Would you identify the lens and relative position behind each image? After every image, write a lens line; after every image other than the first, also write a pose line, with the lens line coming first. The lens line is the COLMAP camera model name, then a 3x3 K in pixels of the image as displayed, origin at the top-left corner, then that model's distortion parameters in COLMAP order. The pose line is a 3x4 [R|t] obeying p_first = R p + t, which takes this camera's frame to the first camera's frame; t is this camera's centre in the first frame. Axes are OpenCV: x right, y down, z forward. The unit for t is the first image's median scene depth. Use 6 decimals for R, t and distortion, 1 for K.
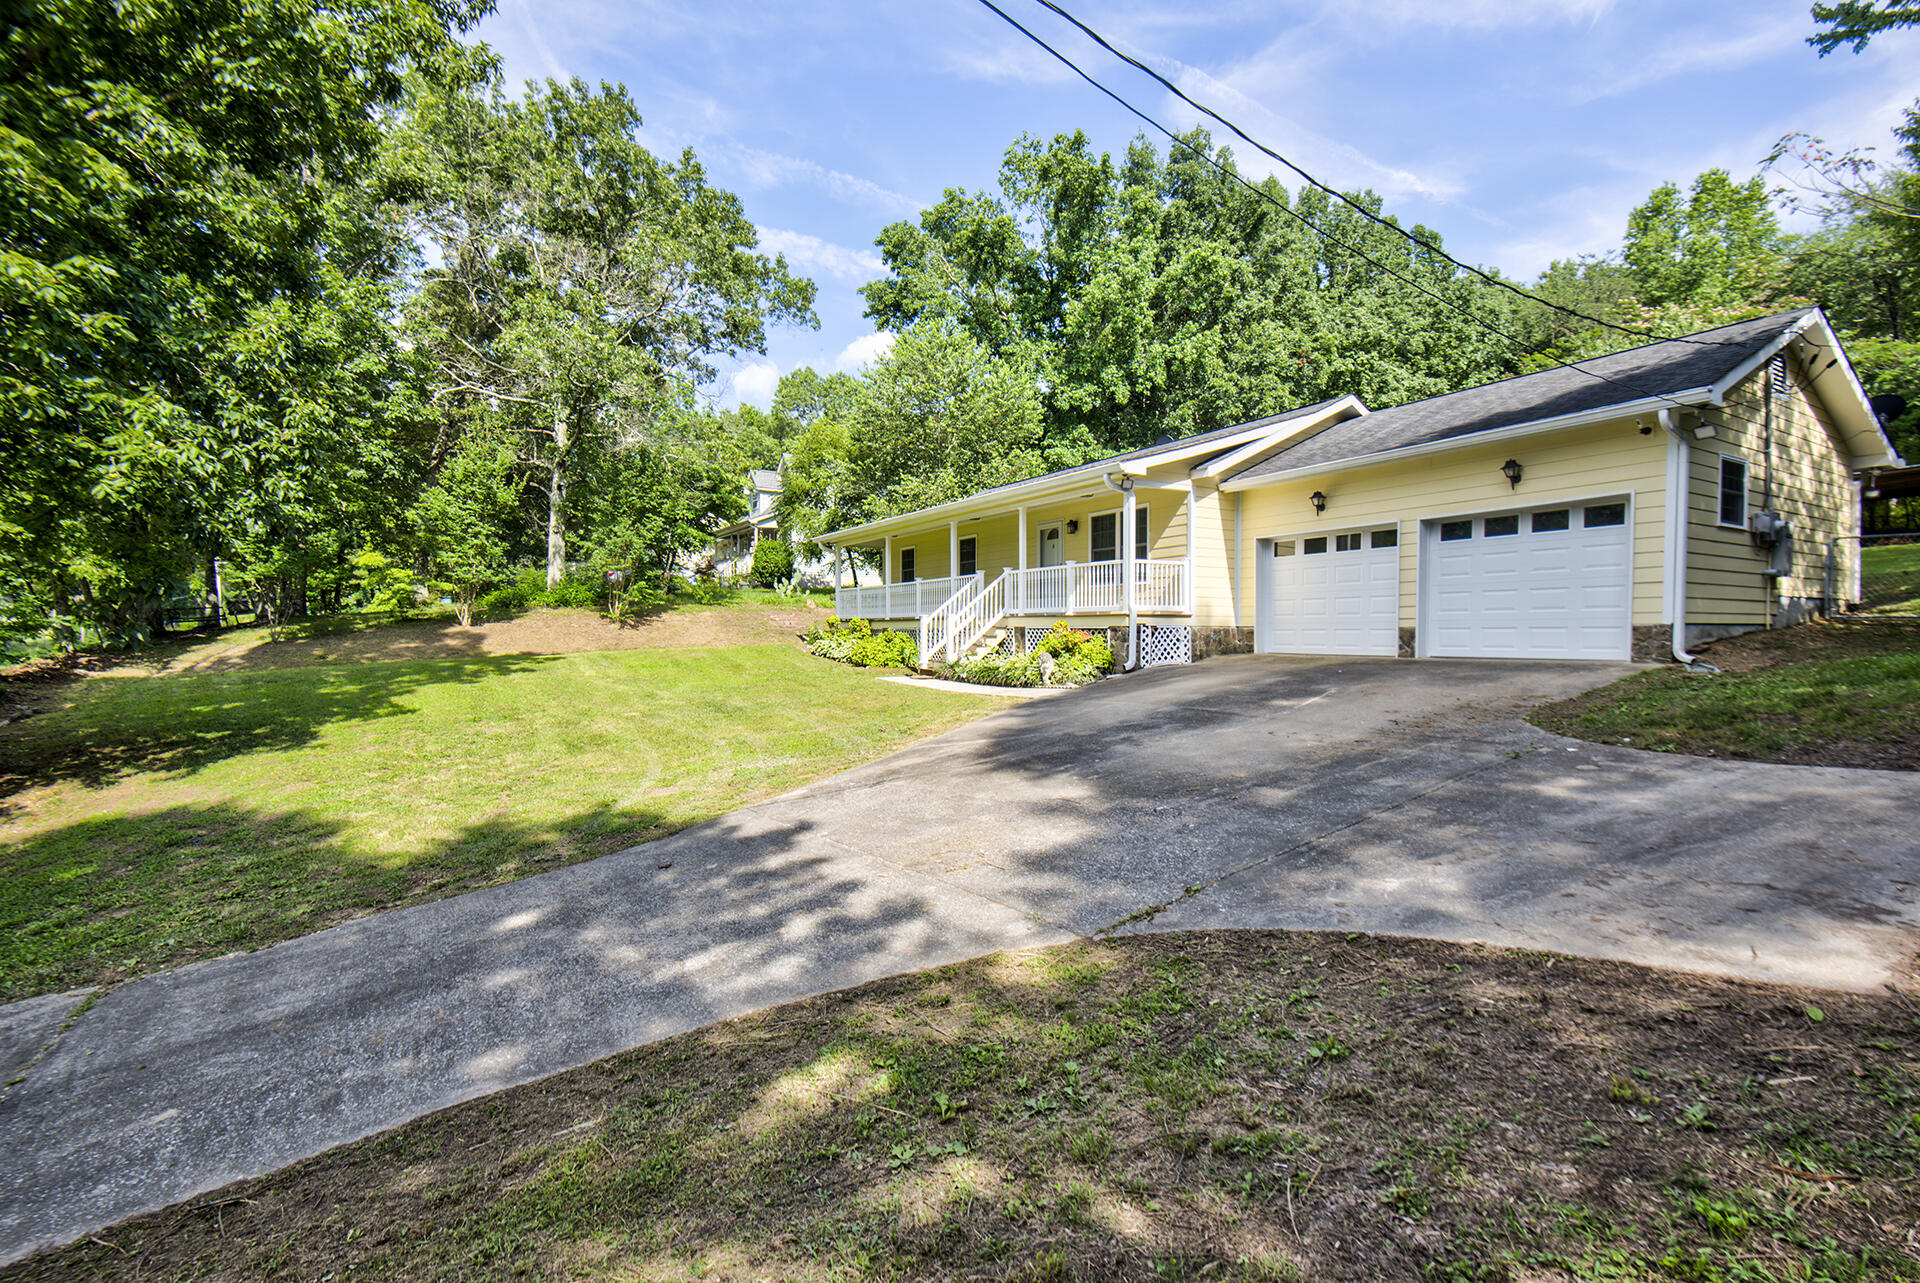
lens RADIAL K [[868.9, 0, 973.3], [0, 868.9, 656.5], [0, 0, 1]] dist [0.009079, -0.007365]
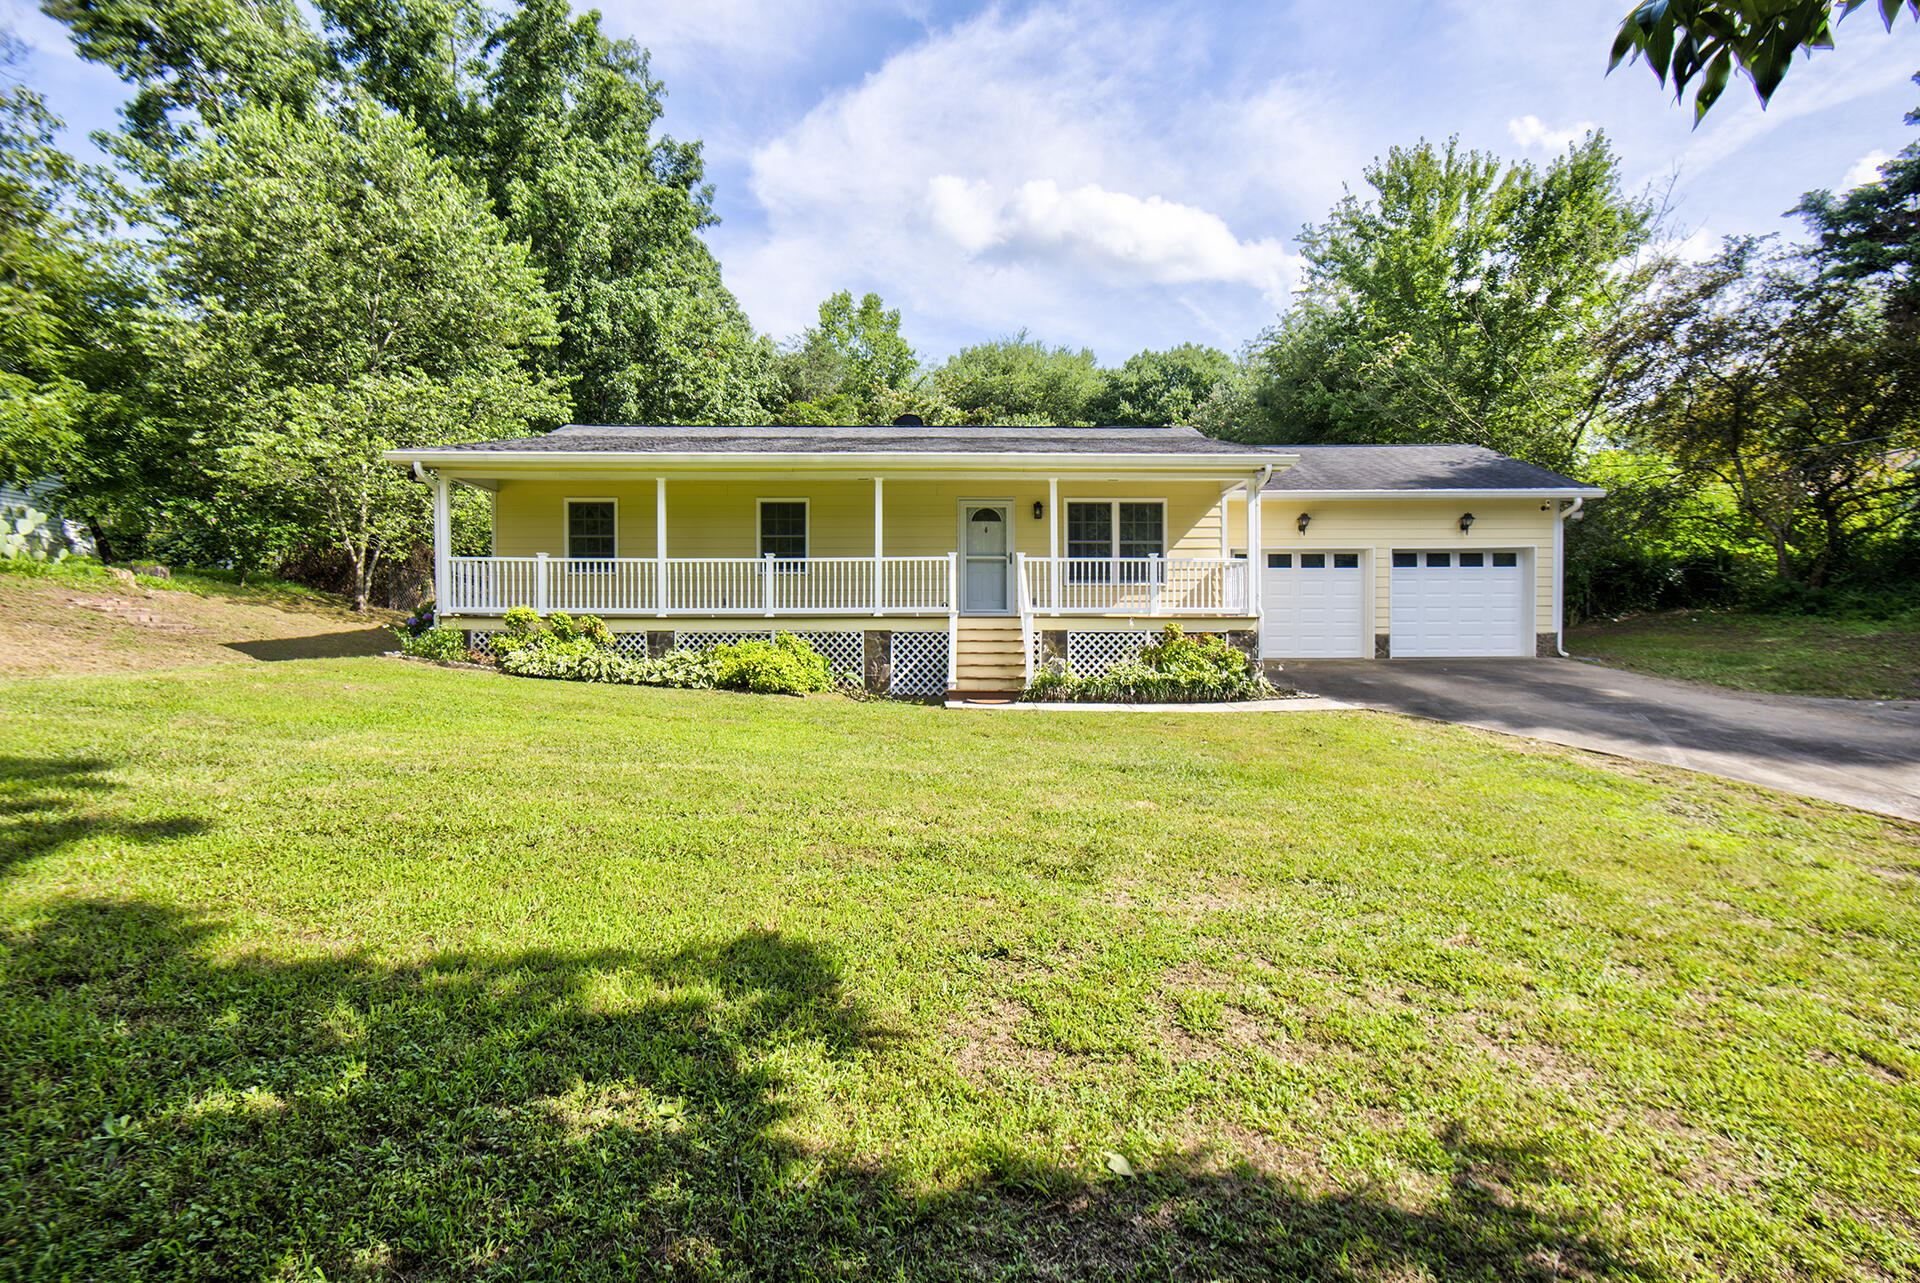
lens RADIAL K [[868.9, 0, 973.3], [0, 868.9, 656.5], [0, 0, 1]] dist [0.009079, -0.007365]
pose [[0.502836, -0.010875, 0.864313, -0.830321], [0.025918, 0.999661, -0.002501, -0.013420], [-0.863993, 0.023659, 0.502947, 0.843889]]
